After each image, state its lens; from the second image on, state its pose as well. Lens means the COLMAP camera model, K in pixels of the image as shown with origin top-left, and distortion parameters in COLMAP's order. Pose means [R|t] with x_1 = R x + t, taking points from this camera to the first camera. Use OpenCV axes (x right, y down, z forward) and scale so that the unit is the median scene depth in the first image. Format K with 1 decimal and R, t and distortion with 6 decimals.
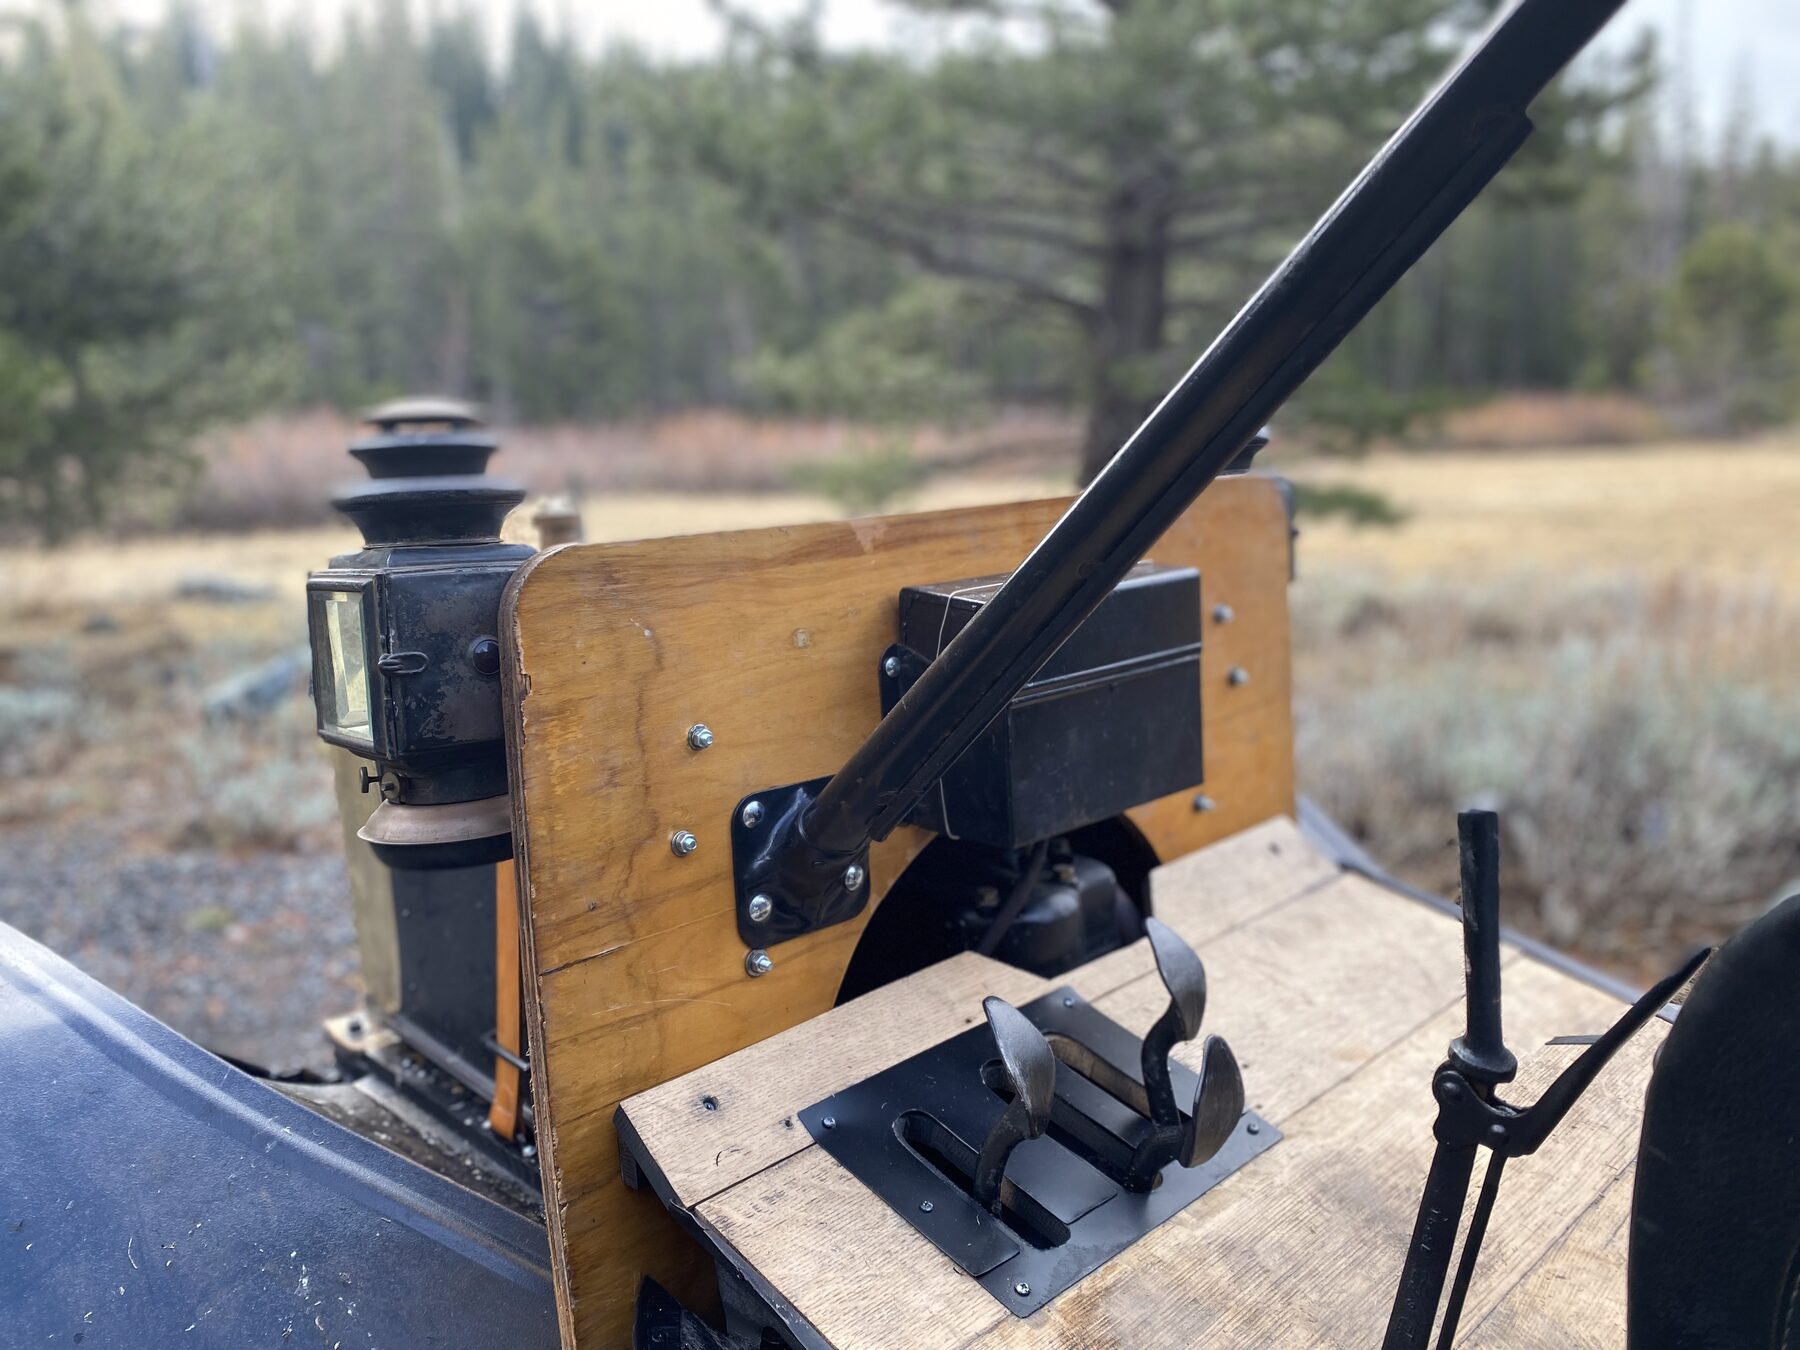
lens RADIAL K [[1386.4, 0, 901.9], [0, 1386.4, 675.2], [0, 0, 1]] dist [0.026039, -0.009364]
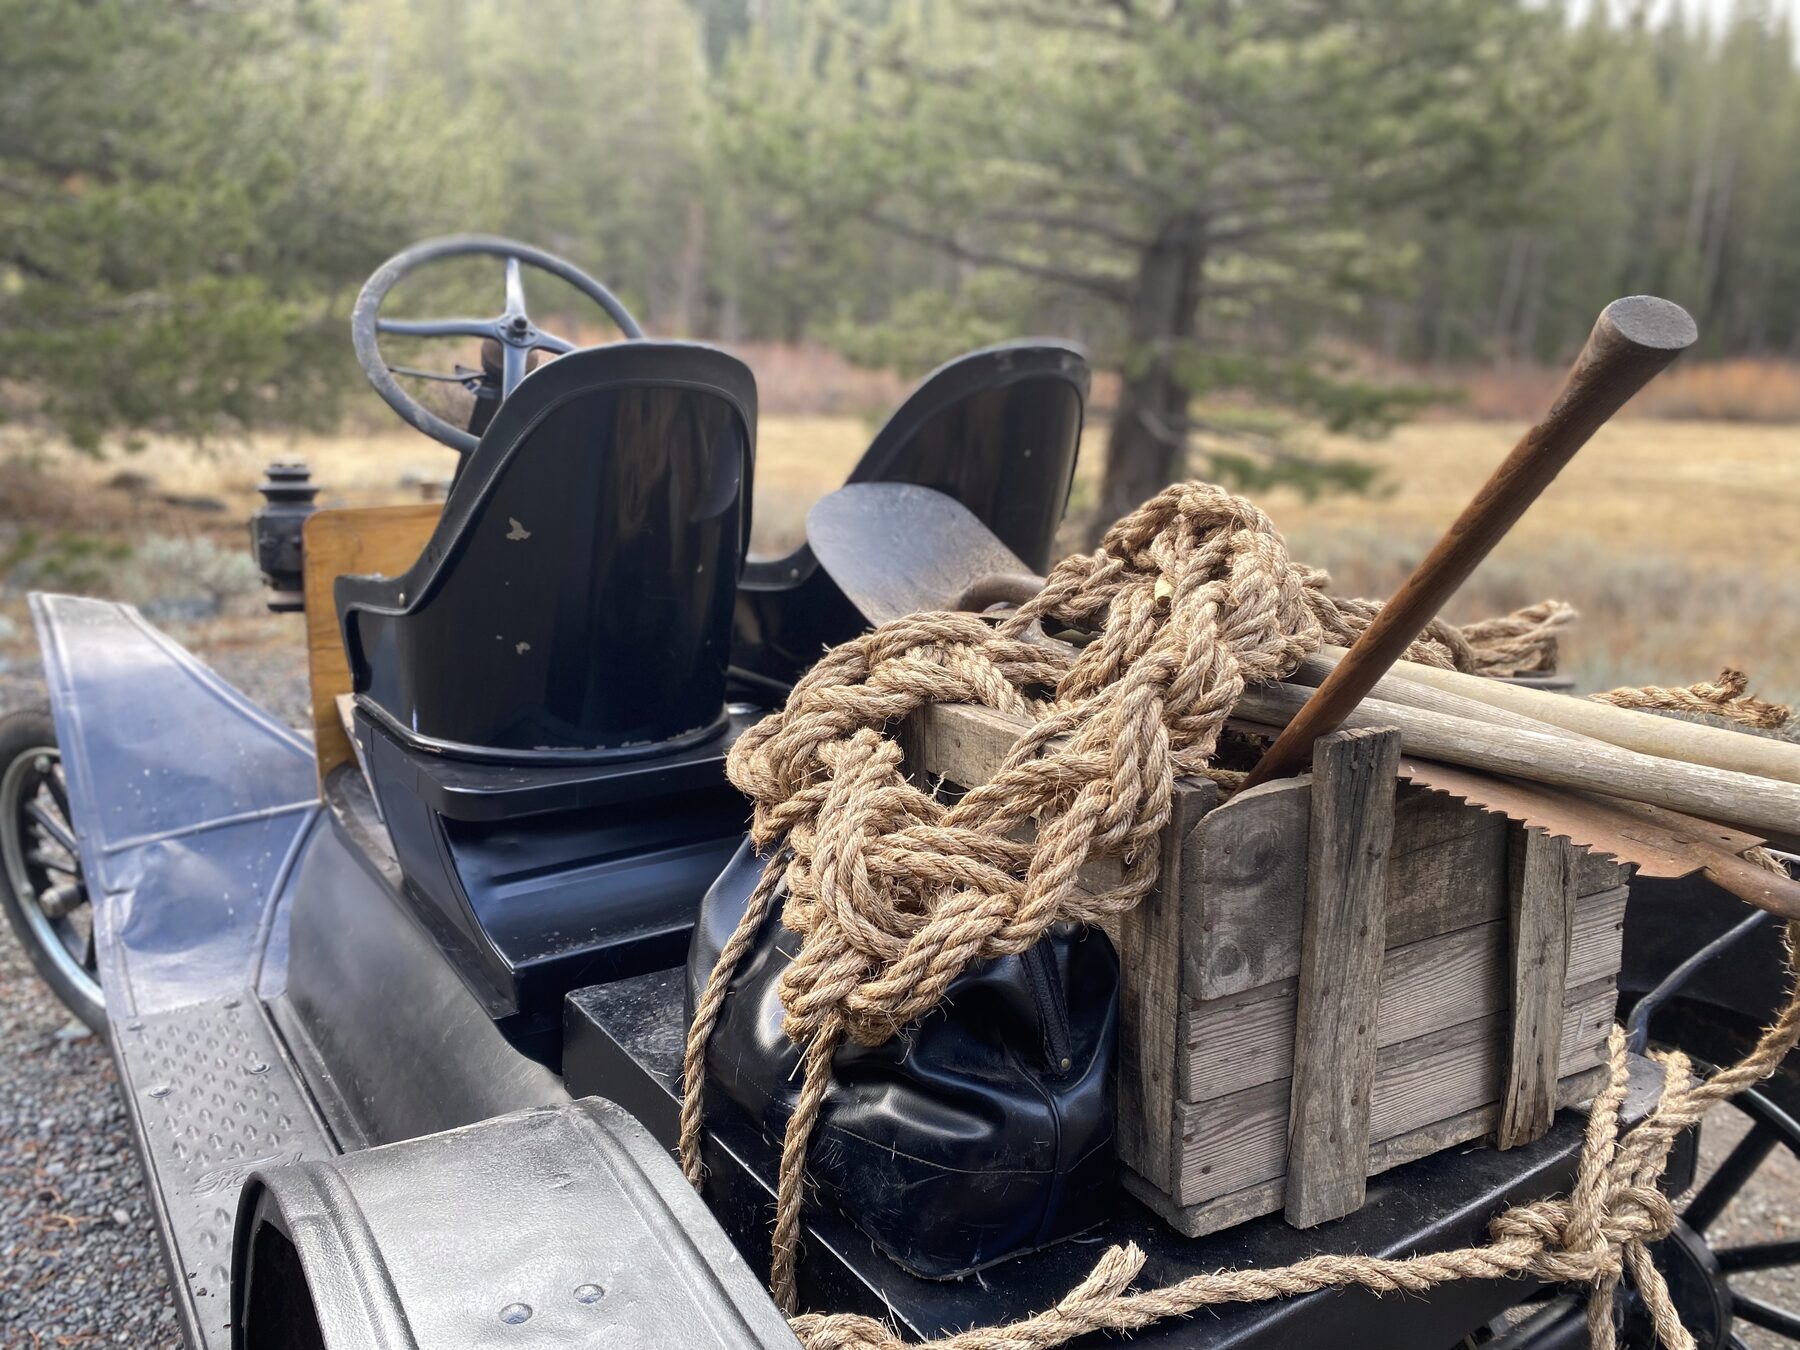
lens RADIAL K [[1386.4, 0, 904.3], [0, 1386.4, 671.0], [0, 0, 1]] dist [0.026039, -0.009364]
pose [[0.985523, 0.086068, -0.146070, 1.153997], [-0.078615, 0.995328, 0.056061, -0.007593], [0.150213, -0.043766, 0.987684, -1.421846]]
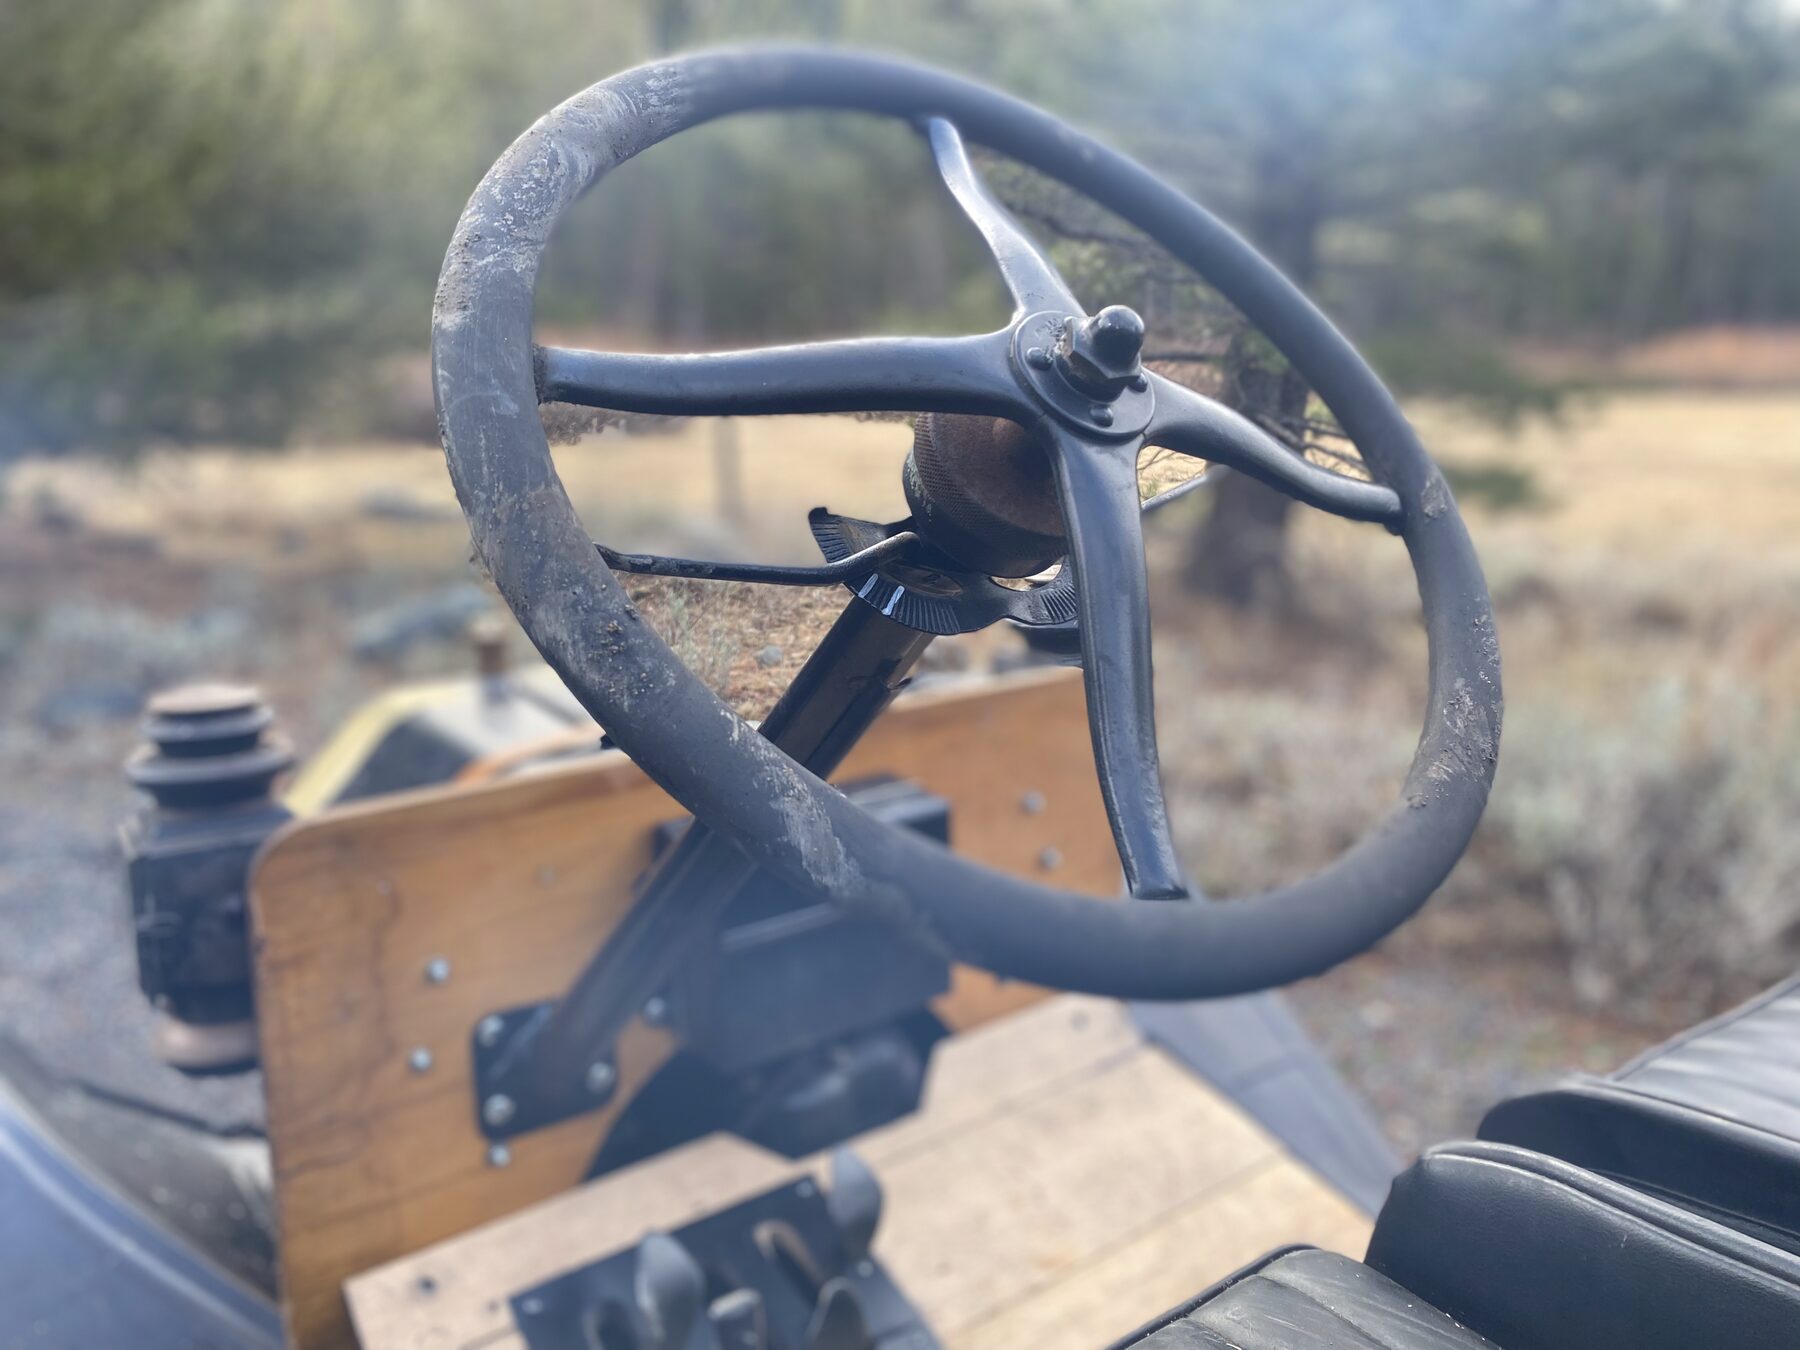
lens RADIAL K [[1386.4, 0, 899.0], [0, 1386.4, 671.7], [0, 0, 1]] dist [0.026039, -0.009364]
pose [[0.990740, 0.056250, -0.123571, 0.310207], [-0.049241, 0.997039, 0.059064, -0.248092], [0.126527, -0.052432, 0.990576, -0.075287]]
